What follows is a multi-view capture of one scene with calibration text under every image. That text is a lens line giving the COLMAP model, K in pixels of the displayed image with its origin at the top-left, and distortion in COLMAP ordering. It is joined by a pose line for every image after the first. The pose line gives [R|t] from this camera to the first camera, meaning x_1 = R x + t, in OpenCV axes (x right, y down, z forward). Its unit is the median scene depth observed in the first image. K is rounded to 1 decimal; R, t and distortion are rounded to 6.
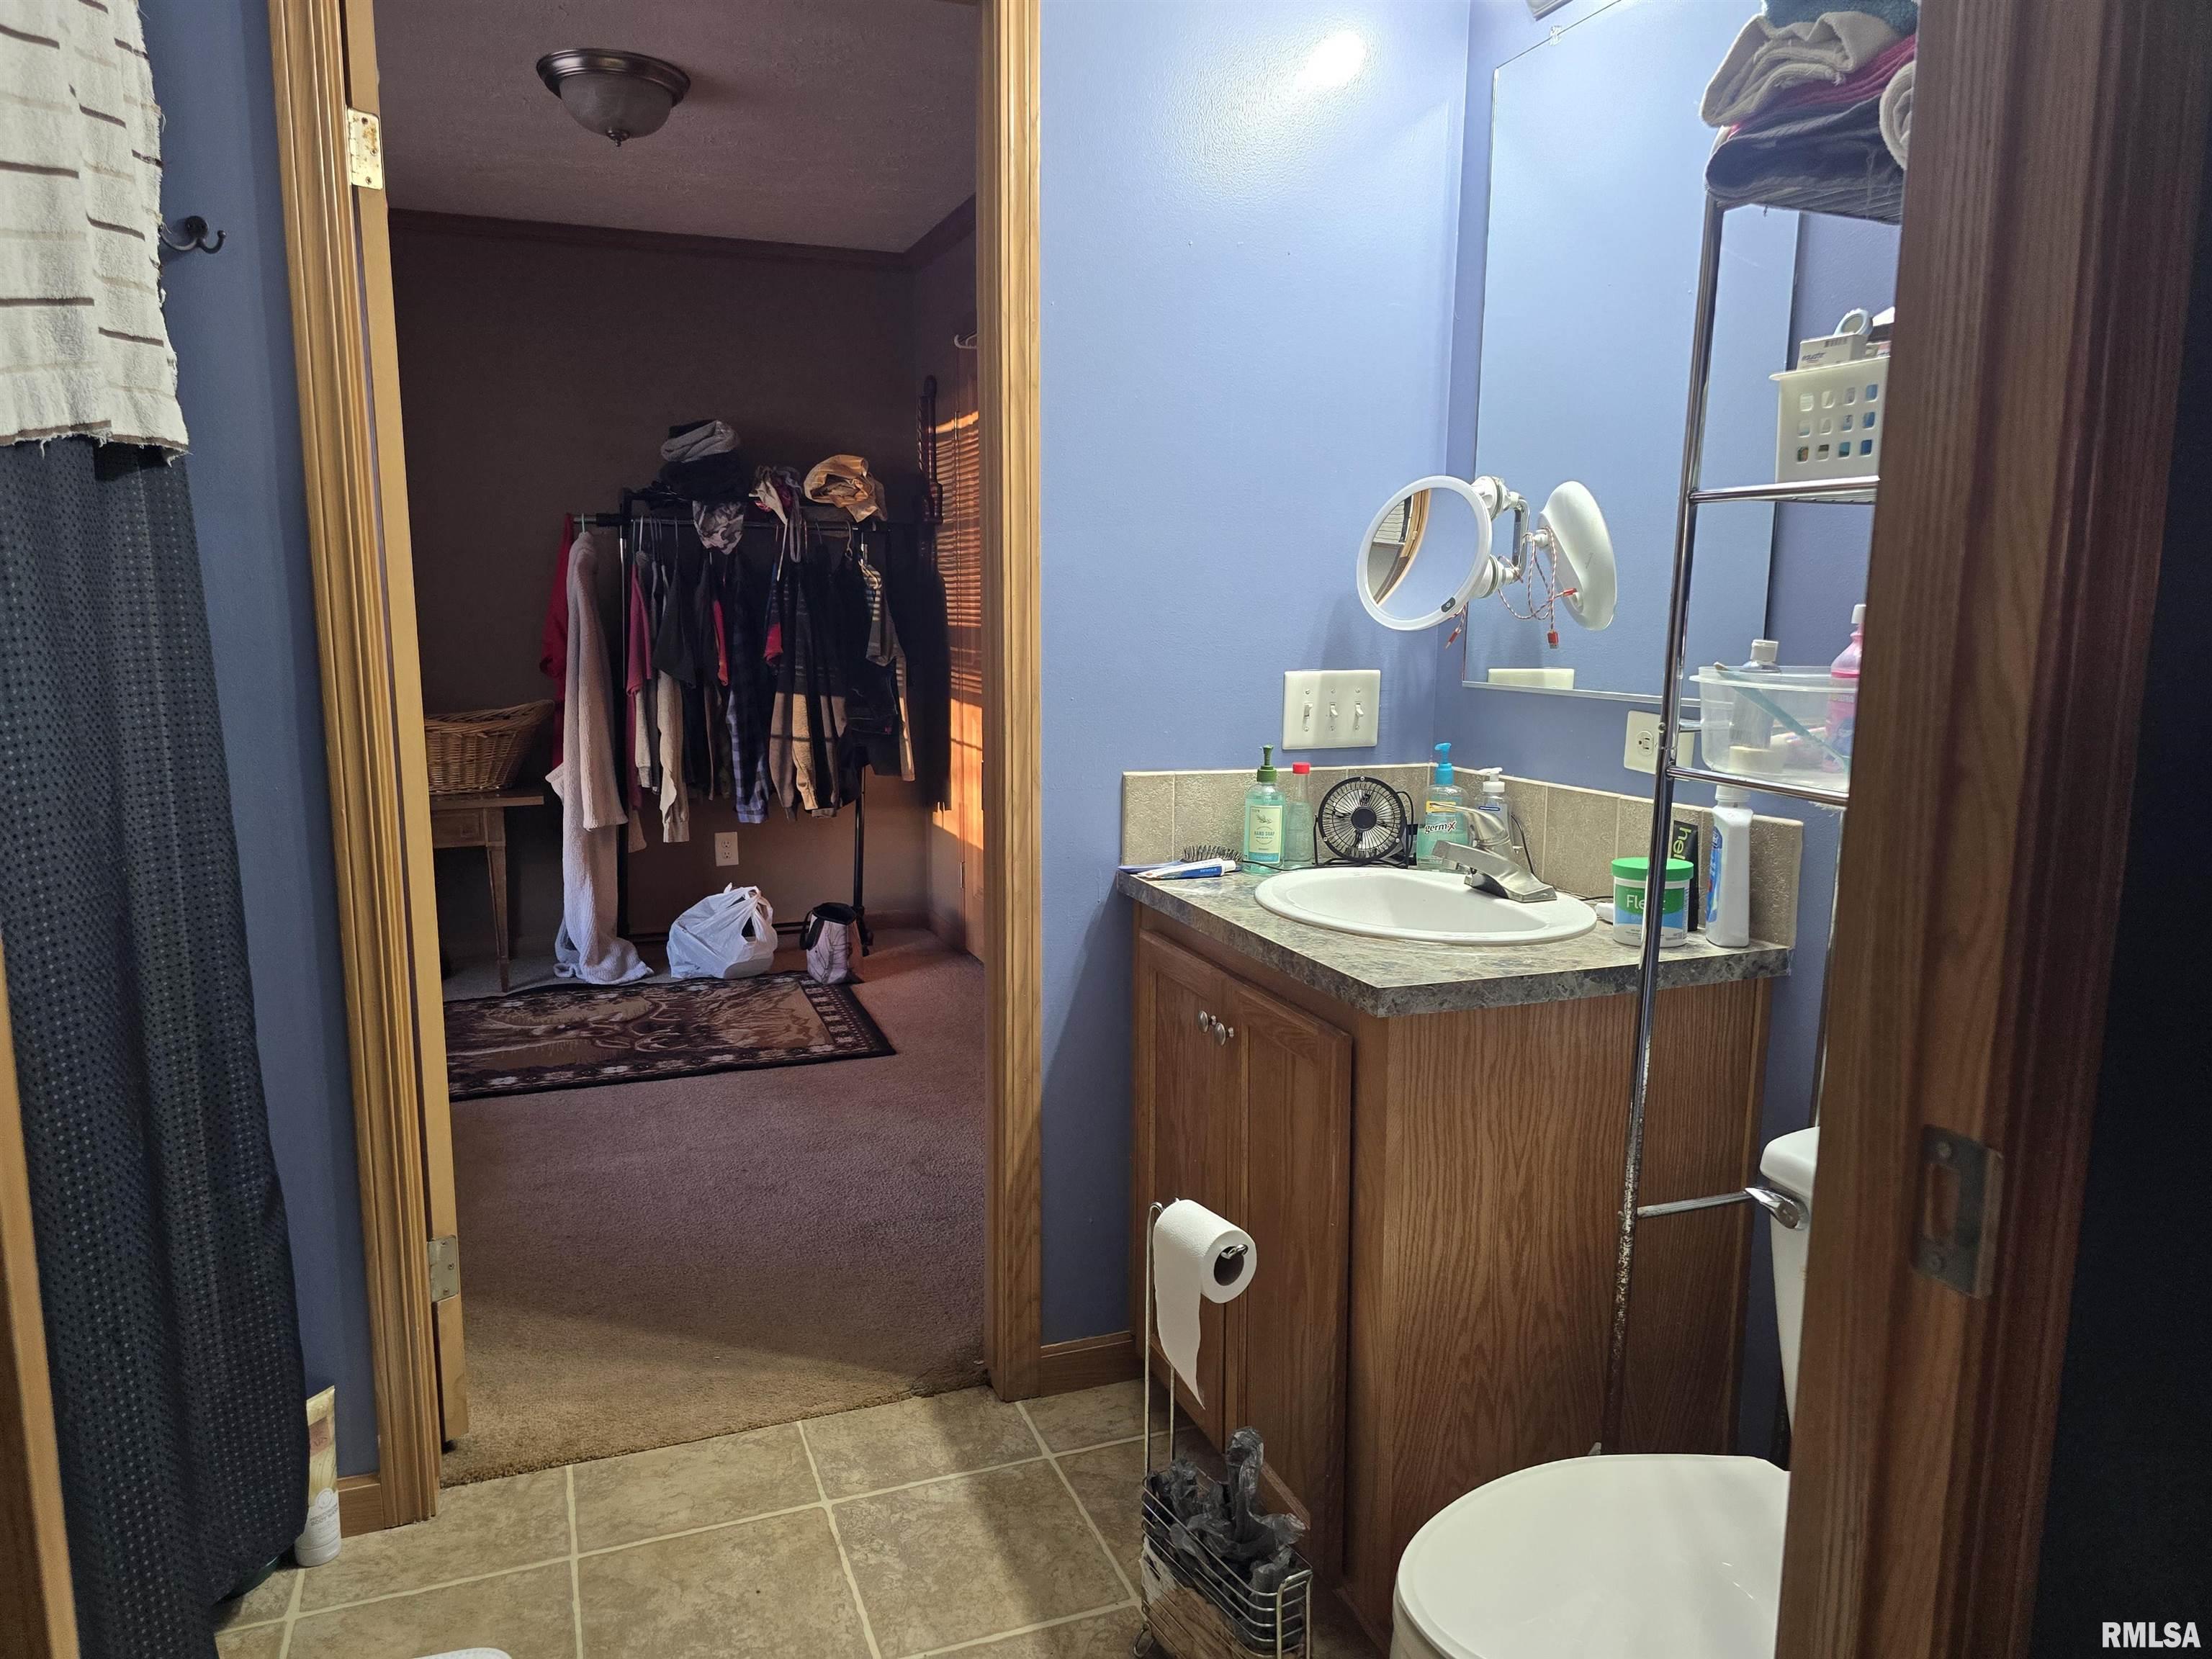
lens RADIAL K [[1496.8, 0, 1106.0], [0, 1496.8, 829.5], [0, 0, 1]] dist [0.052201, -0.051088]
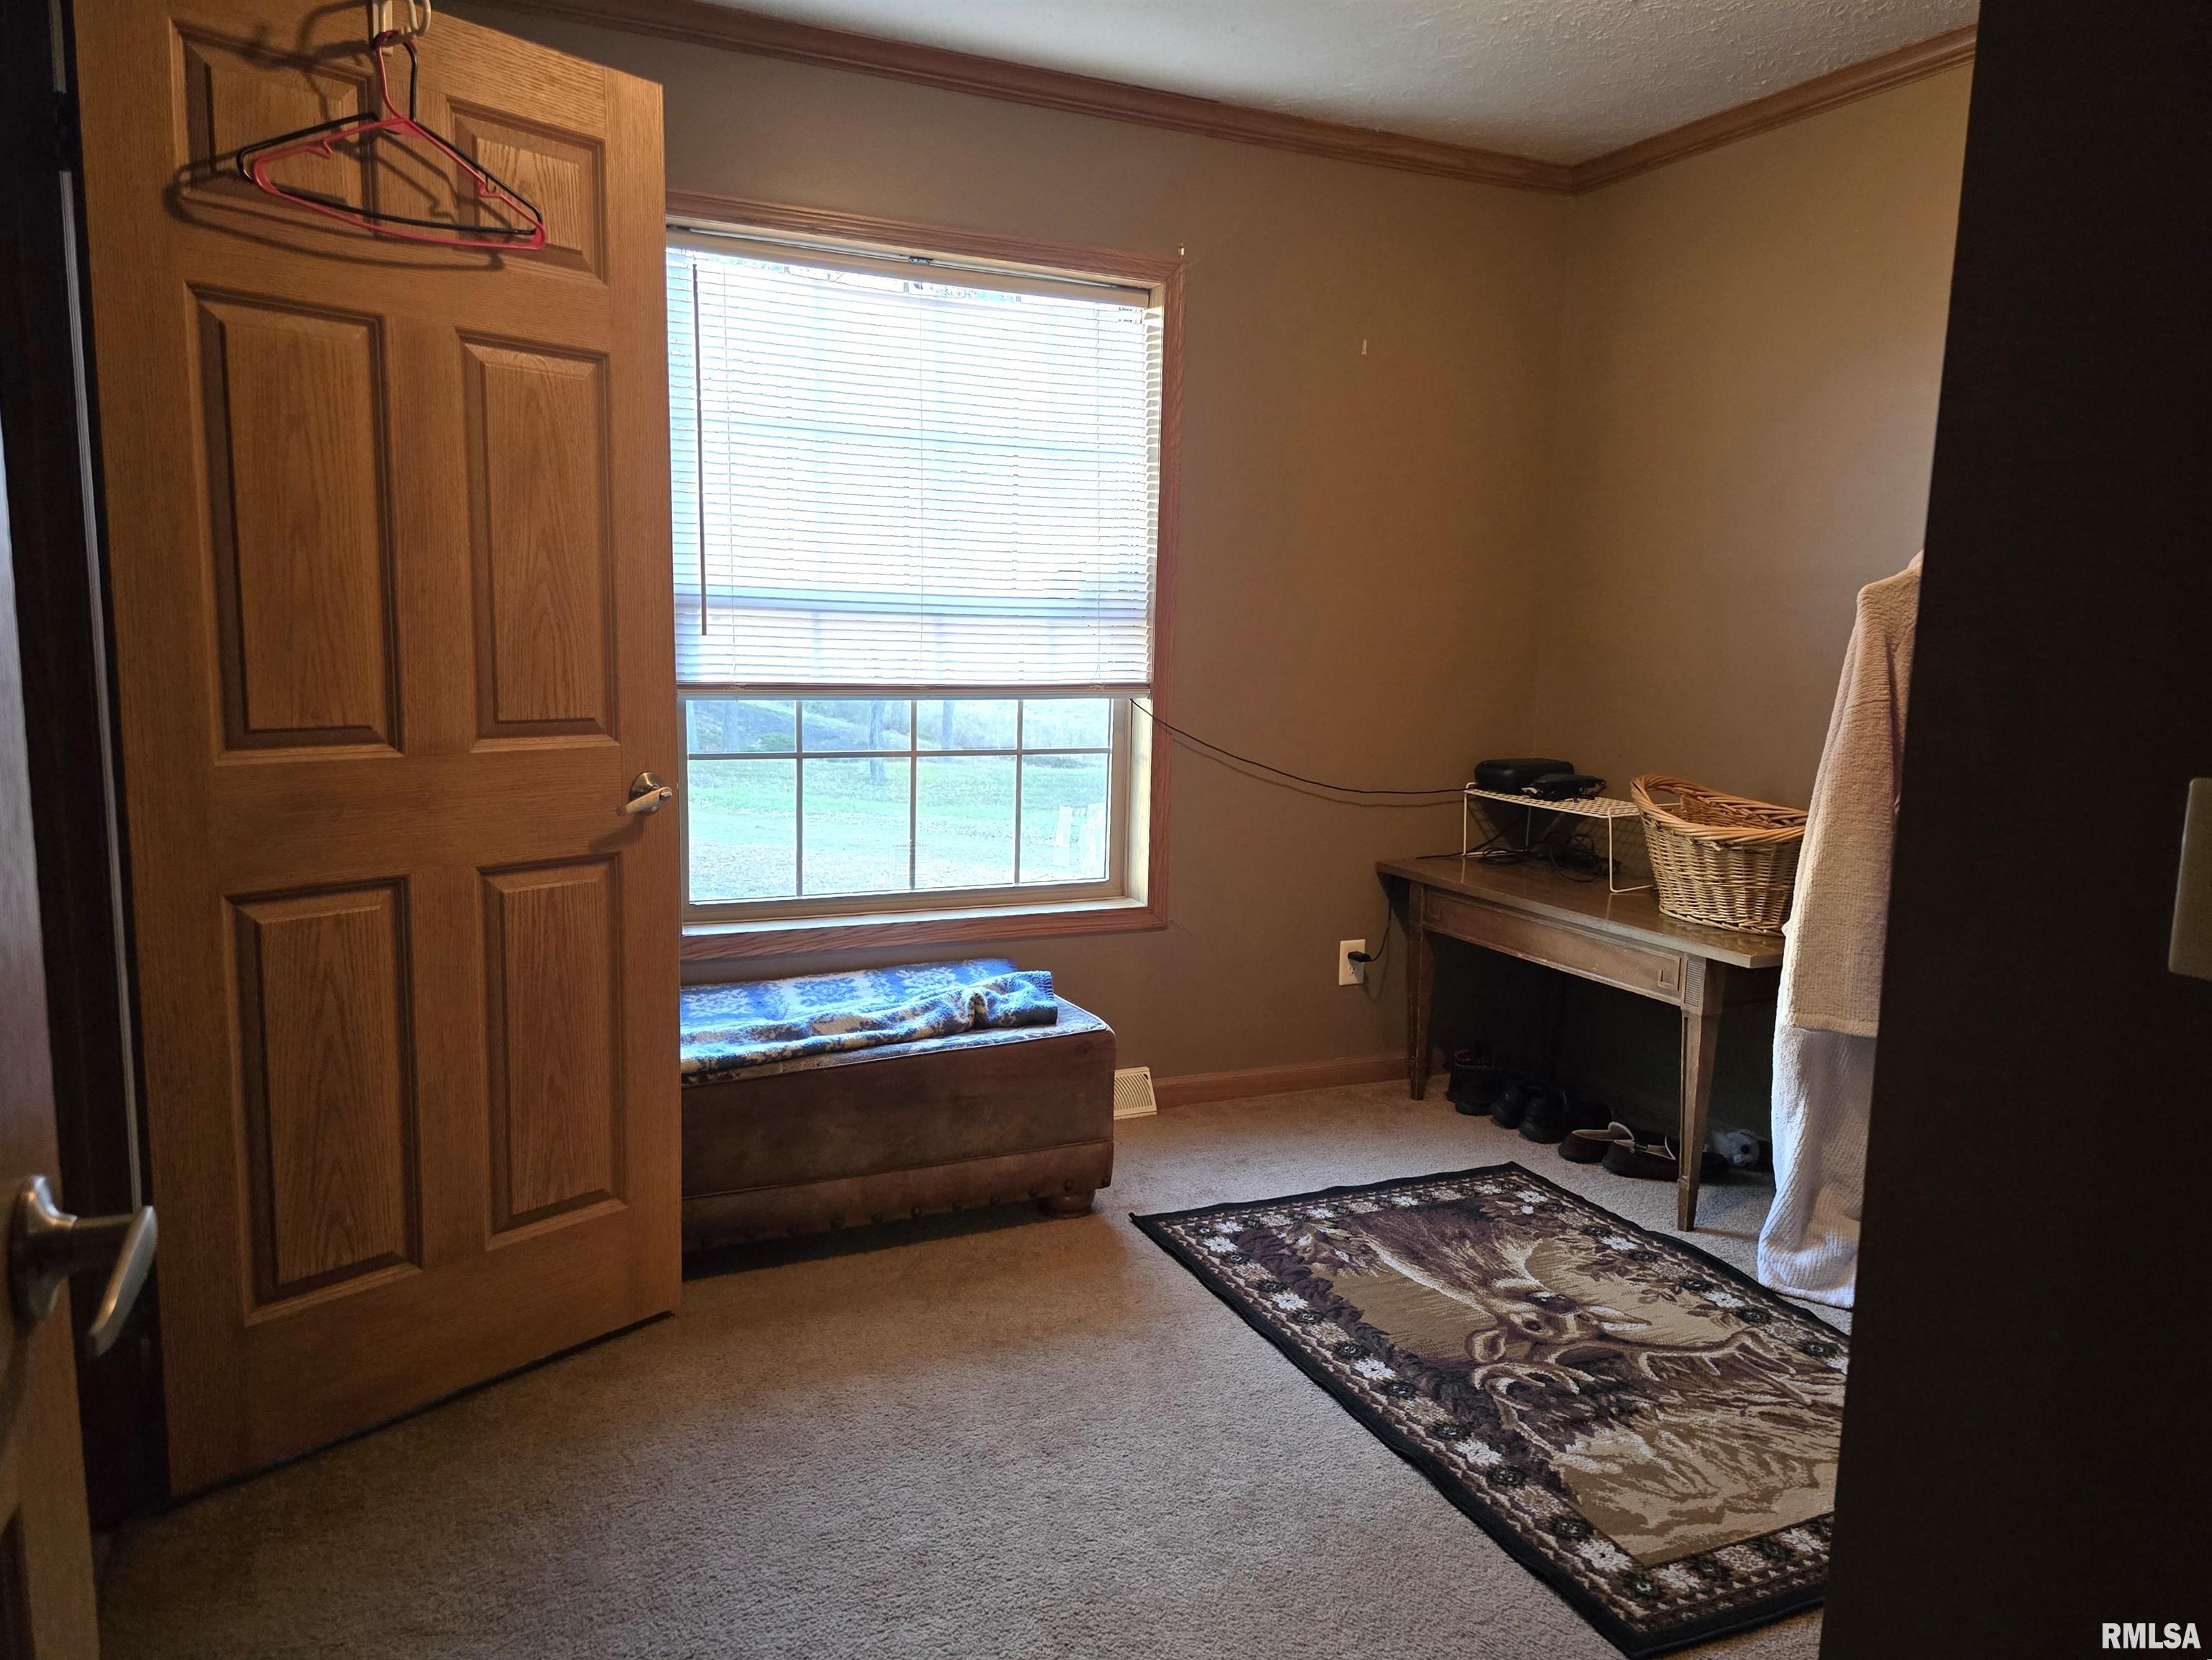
lens RADIAL K [[1497.0, 0, 1106.0], [0, 1497.0, 830.0], [0, 0, 1]] dist [0.052201, -0.051088]
pose [[0.071896, 0.129720, -0.988941, 0.239345], [-0.182159, 0.976539, 0.114850, -0.103942], [0.980637, 0.171887, 0.093839, 0.728605]]
